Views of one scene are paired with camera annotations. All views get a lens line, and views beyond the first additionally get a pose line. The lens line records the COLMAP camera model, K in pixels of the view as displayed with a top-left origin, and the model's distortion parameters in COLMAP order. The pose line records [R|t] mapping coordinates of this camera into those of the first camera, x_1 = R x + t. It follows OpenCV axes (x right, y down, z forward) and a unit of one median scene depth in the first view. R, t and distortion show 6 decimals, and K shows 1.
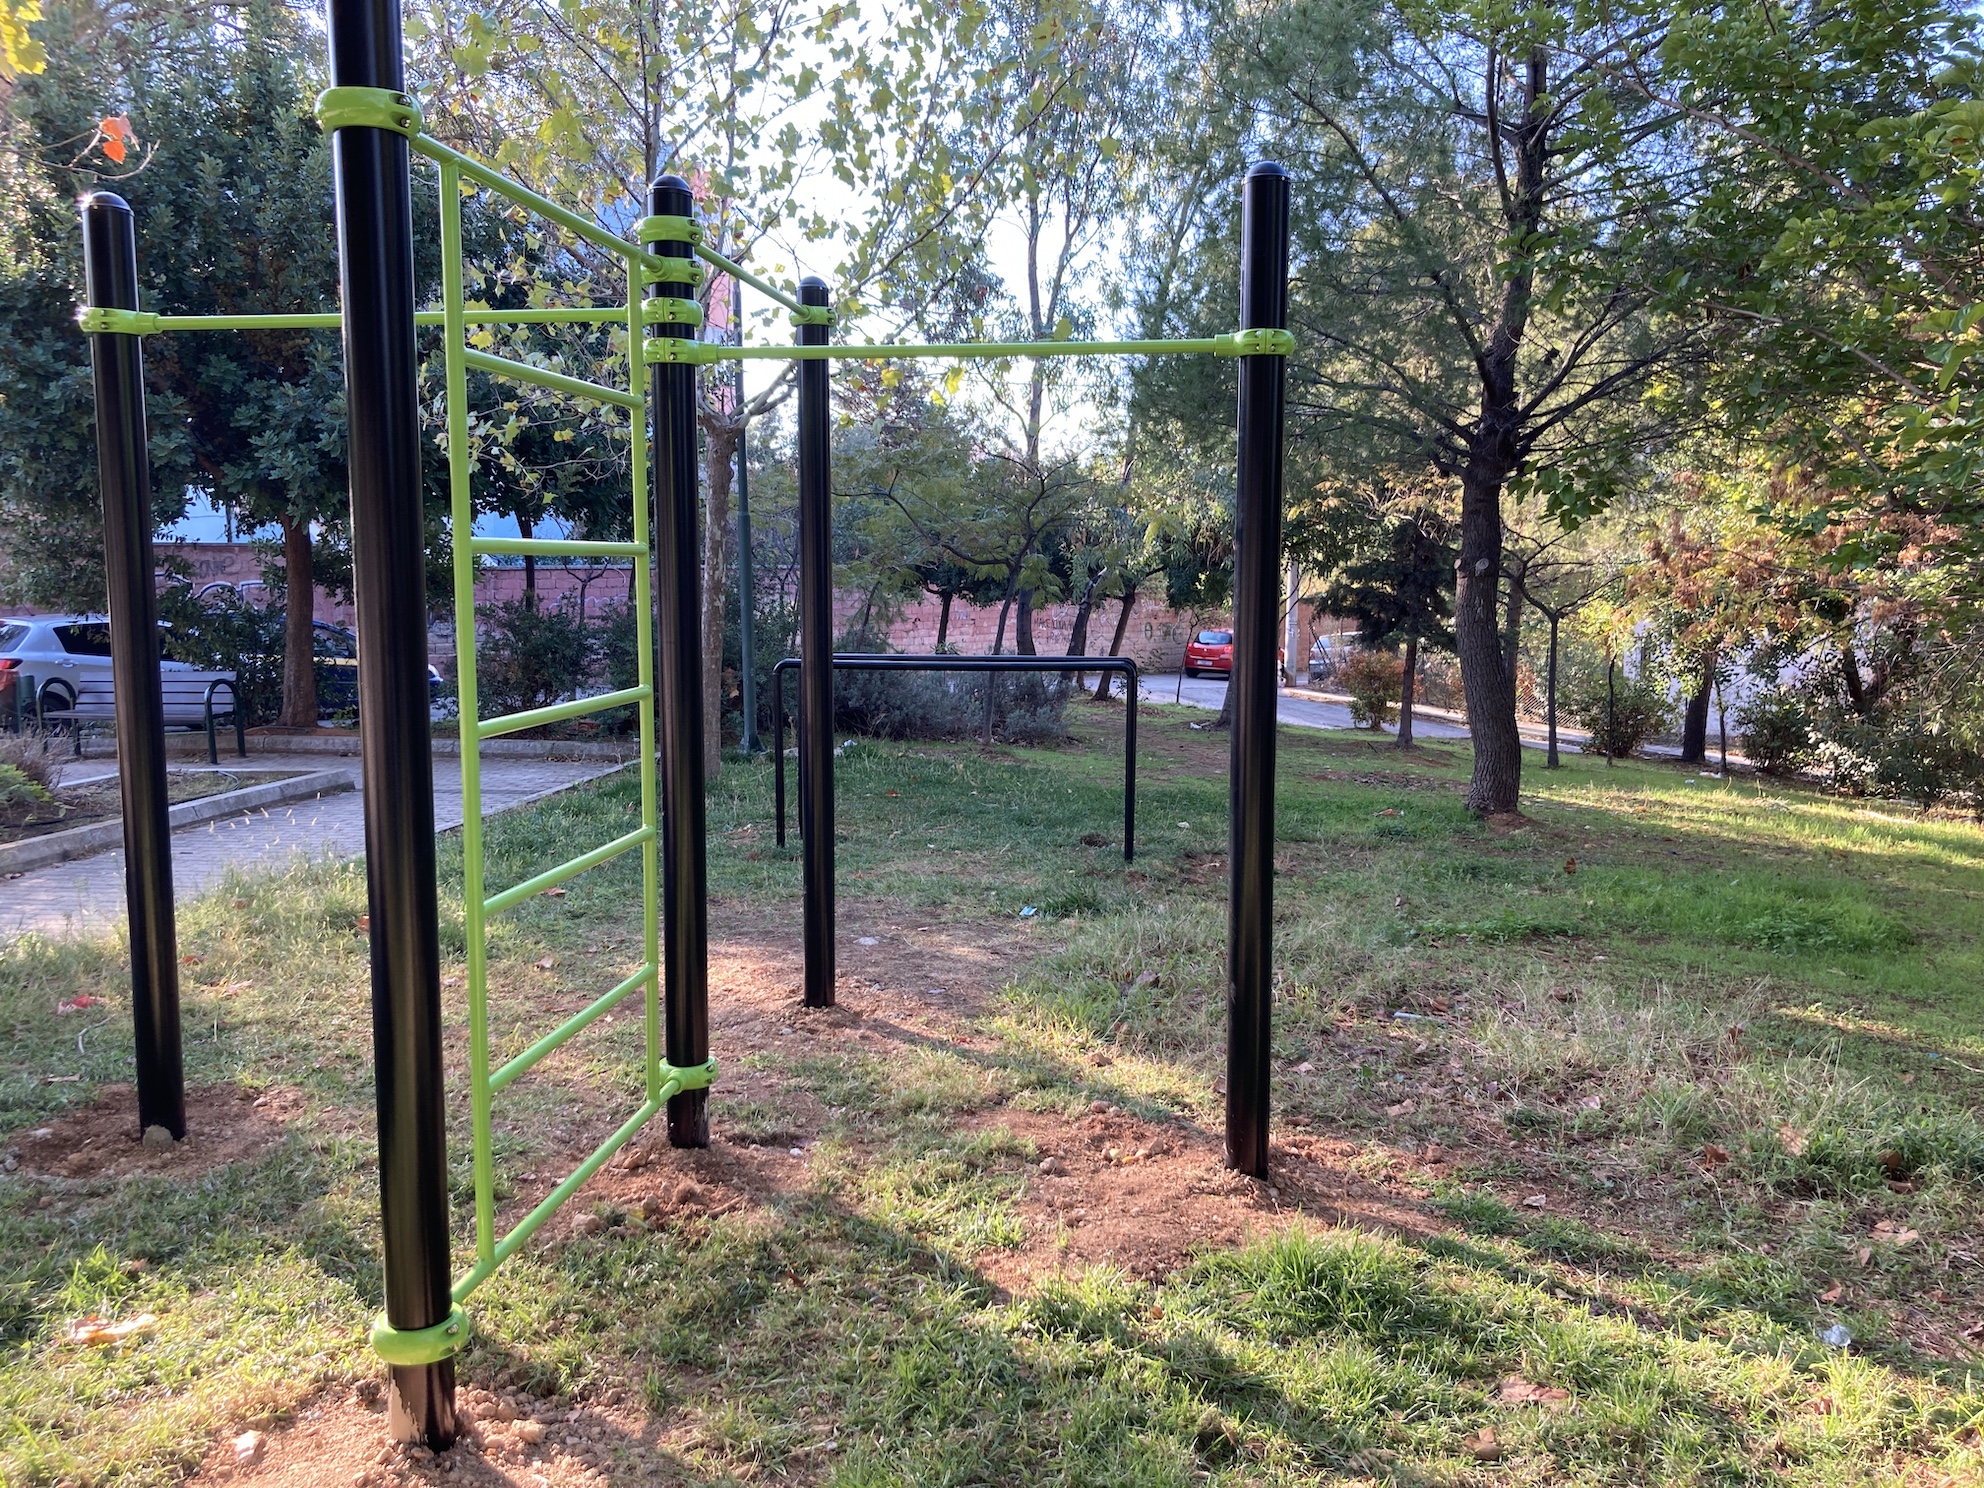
lens RADIAL K [[1643.1, 0, 992.0], [0, 1643.1, 744.0], [0, 0, 1]] dist [0.008347, 0.001258]
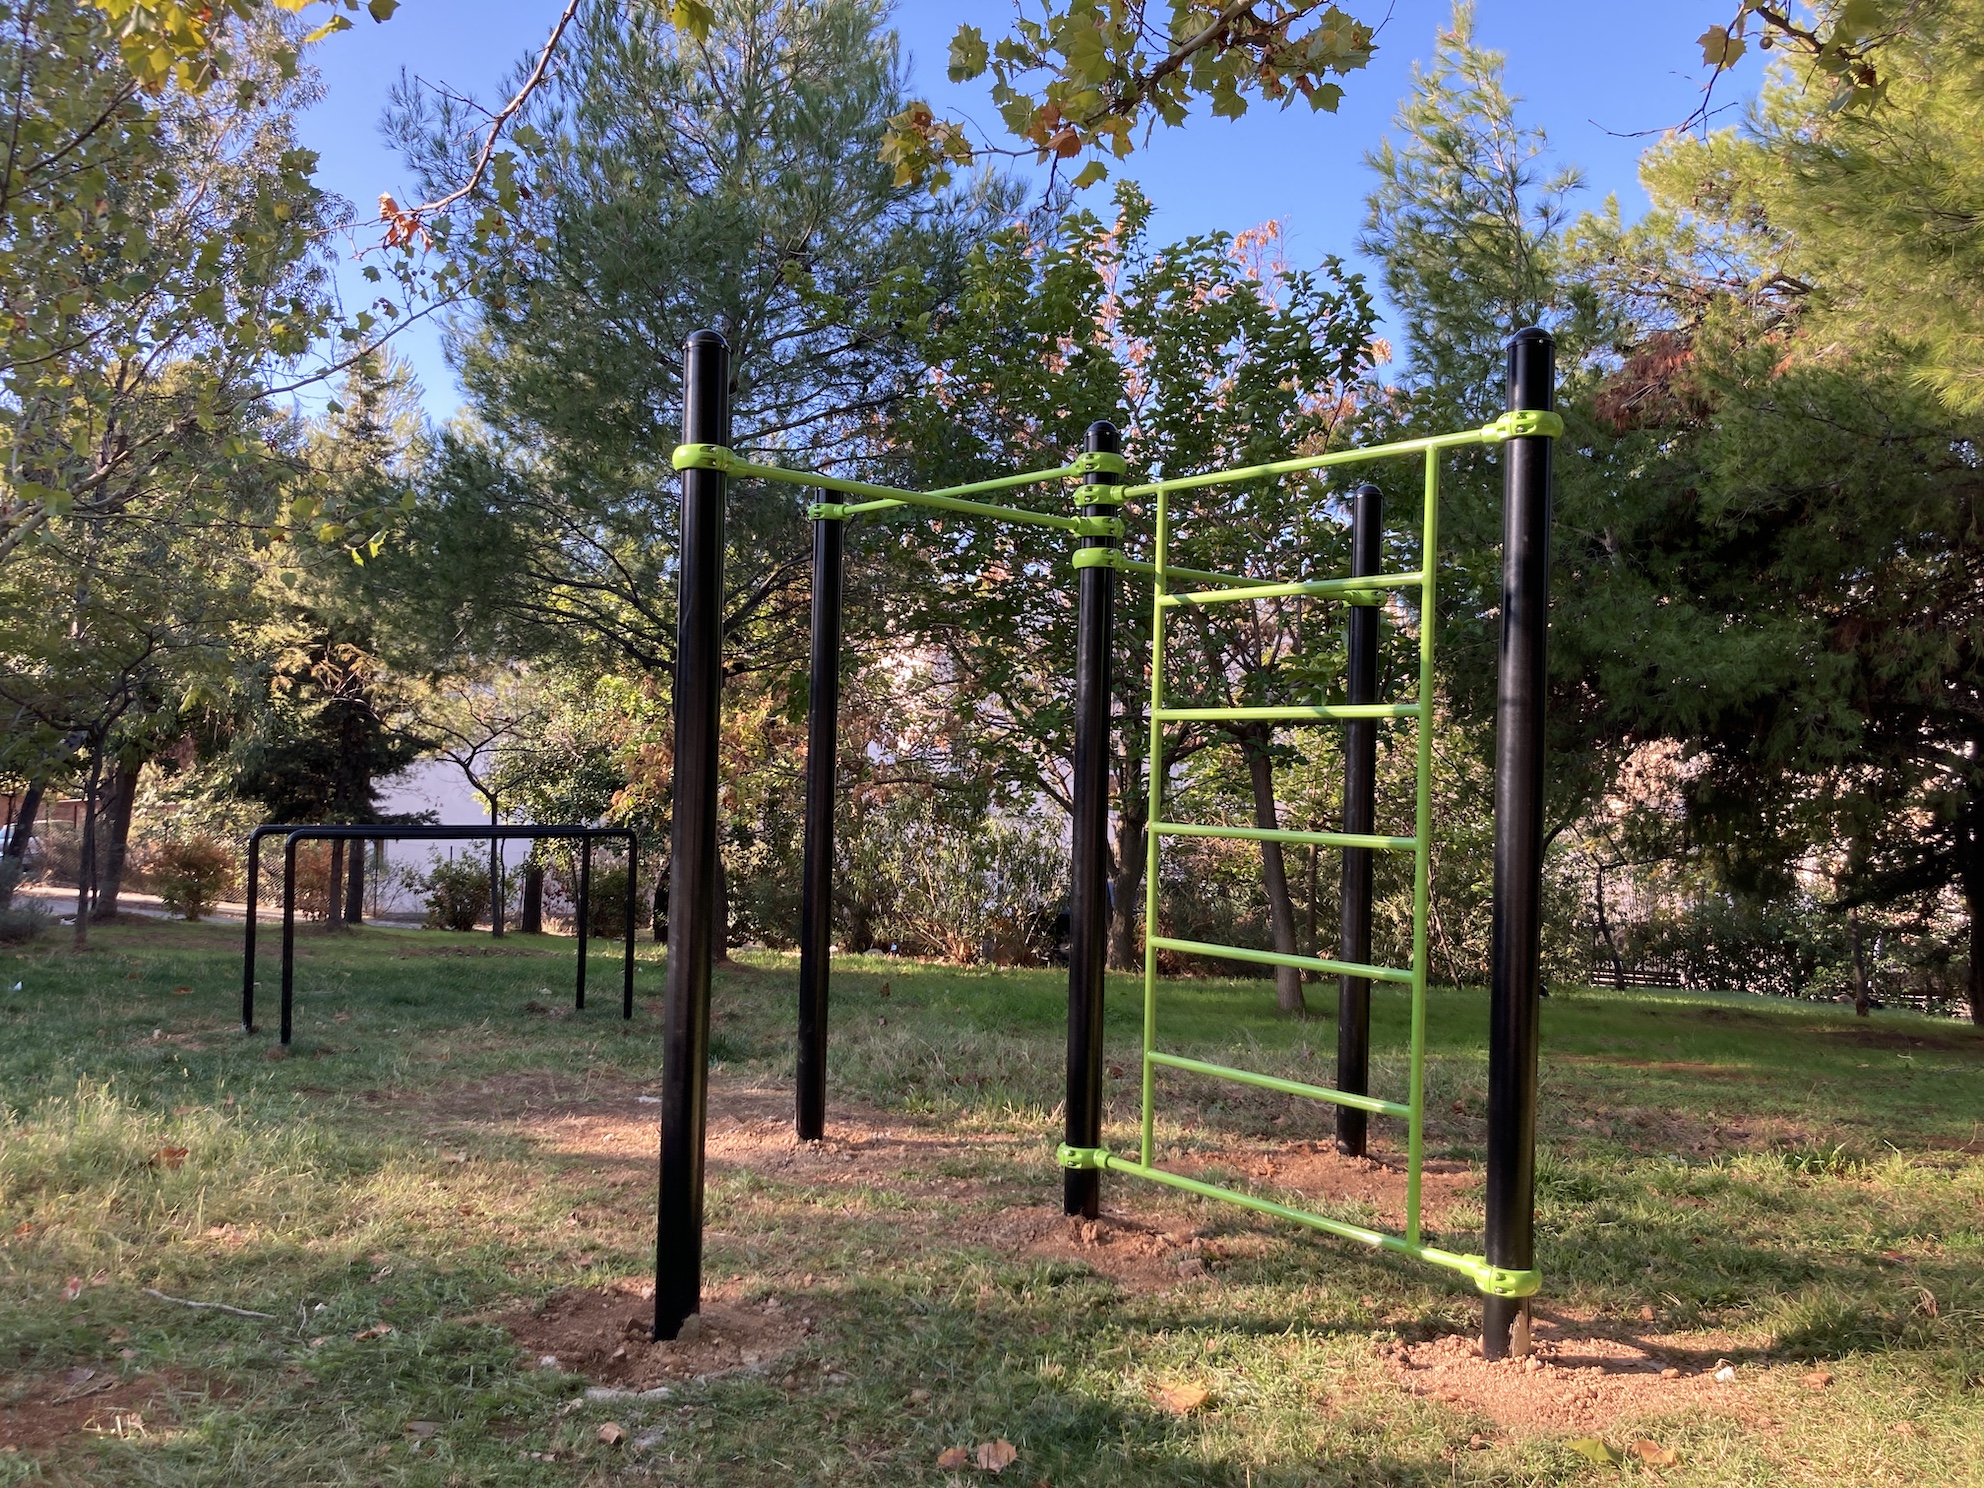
lens RADIAL K [[1613.1, 0, 992.0], [0, 1613.1, 744.0], [0, 0, 1]] dist [0.005208, 0.004060]
pose [[0.675188, 0.024108, 0.737252, -1.130364], [0.060854, 0.994238, -0.088243, 0.004543], [-0.735131, 0.104446, 0.669831, 0.250796]]
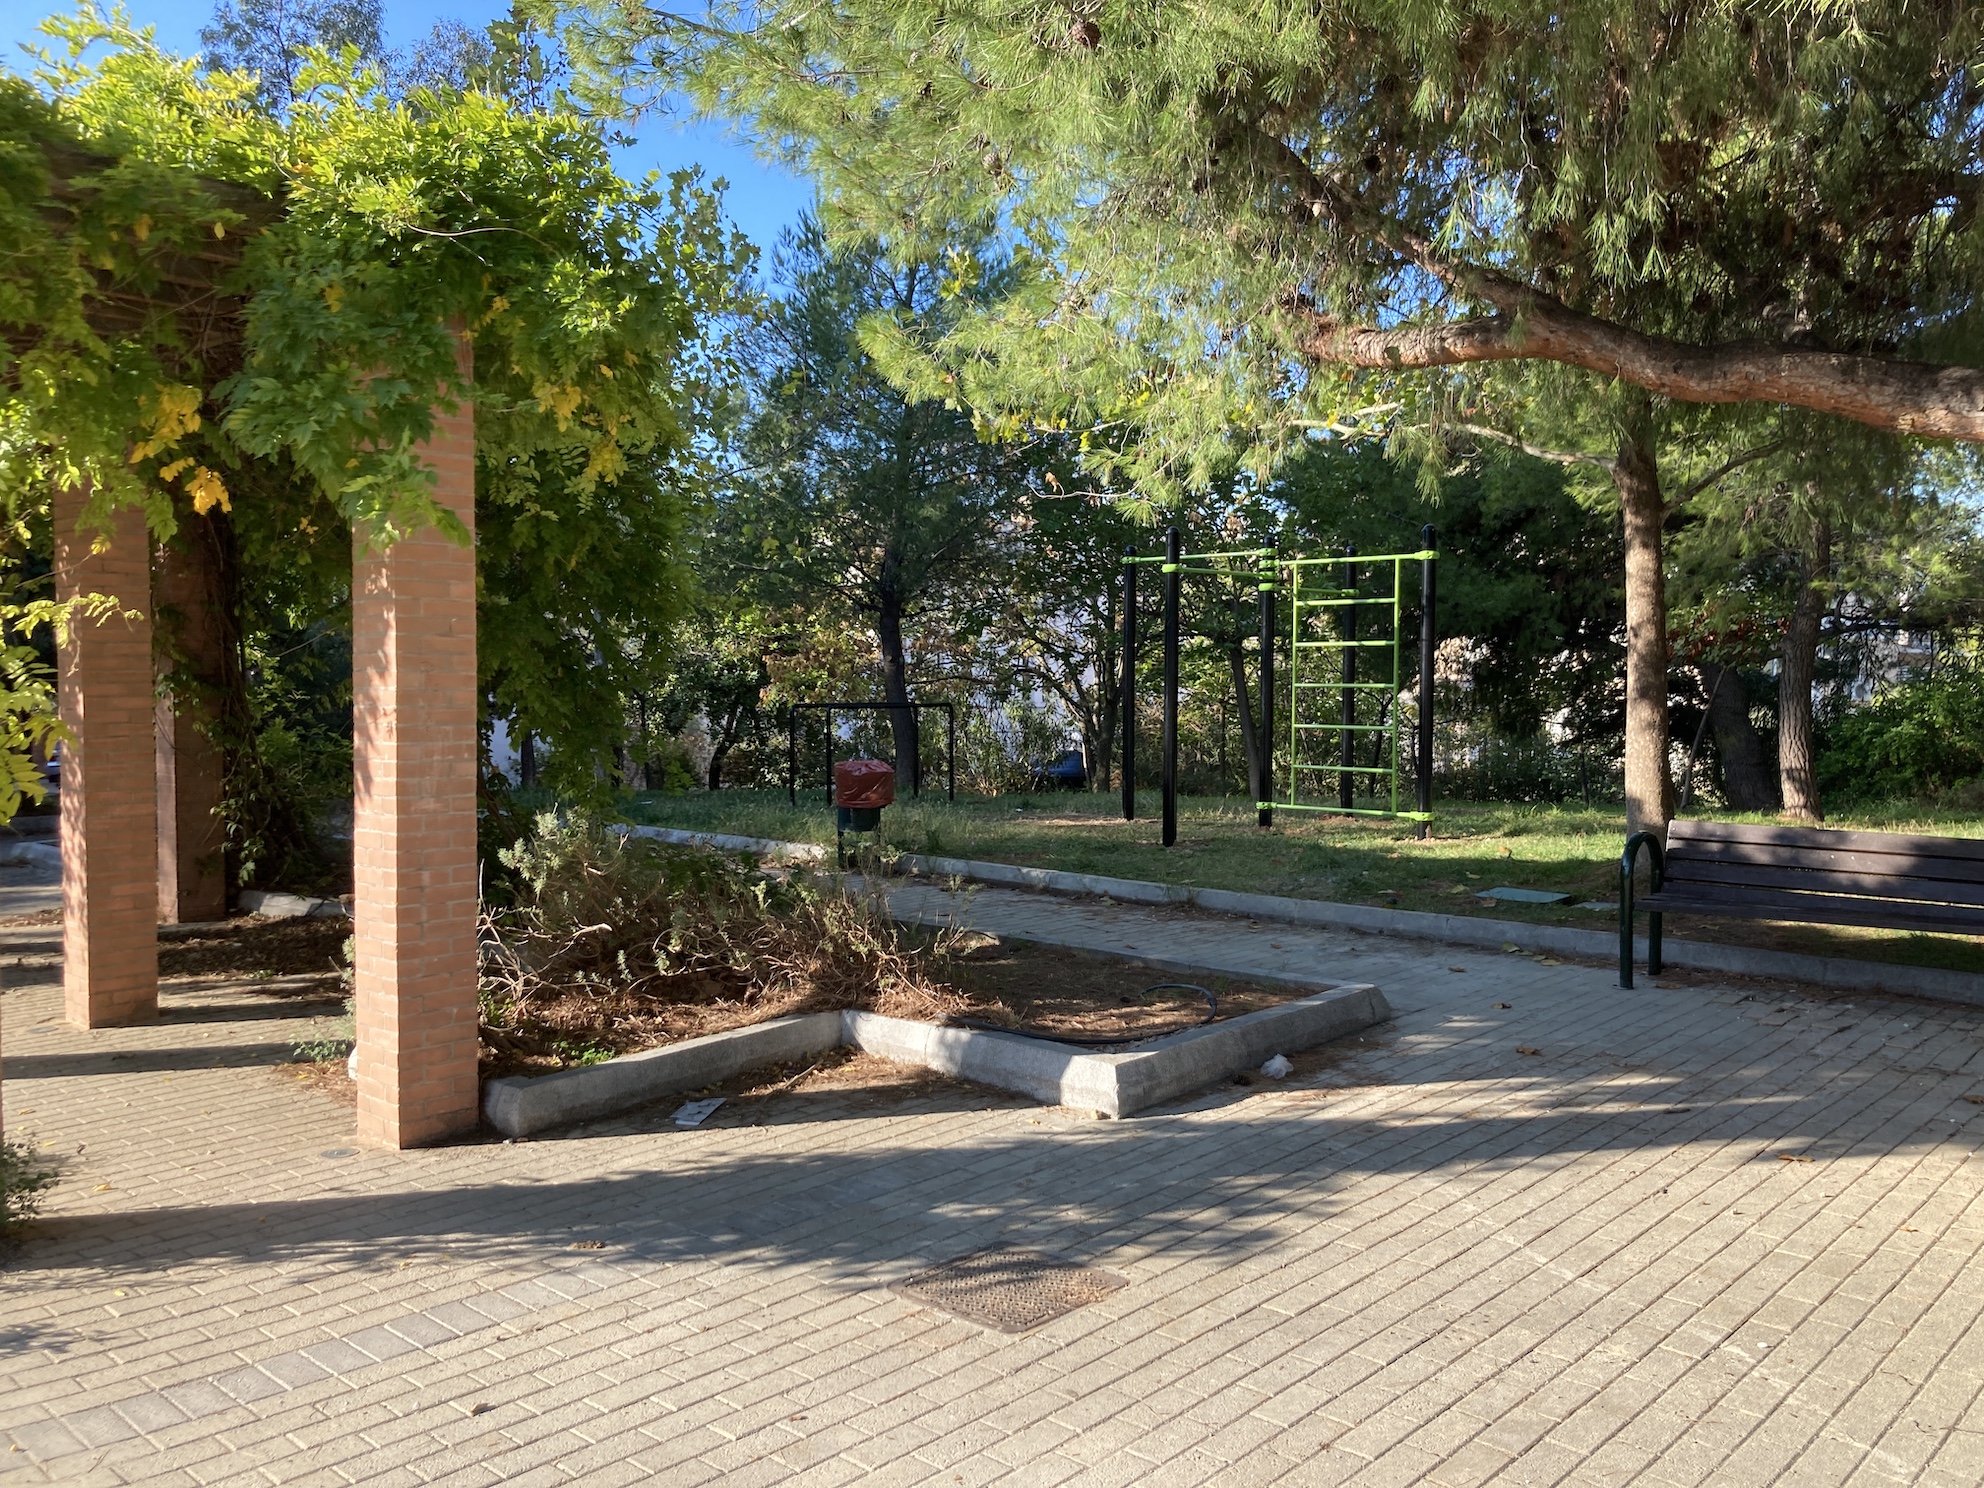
lens RADIAL K [[1643.1, 0, 992.0], [0, 1643.1, 744.0], [0, 0, 1]] dist [0.008347, 0.001258]
pose [[0.580179, -0.041781, 0.813417, -3.261035], [0.095574, 0.995276, -0.017047, 0.086716], [-0.808862, 0.087632, 0.581431, -0.478860]]
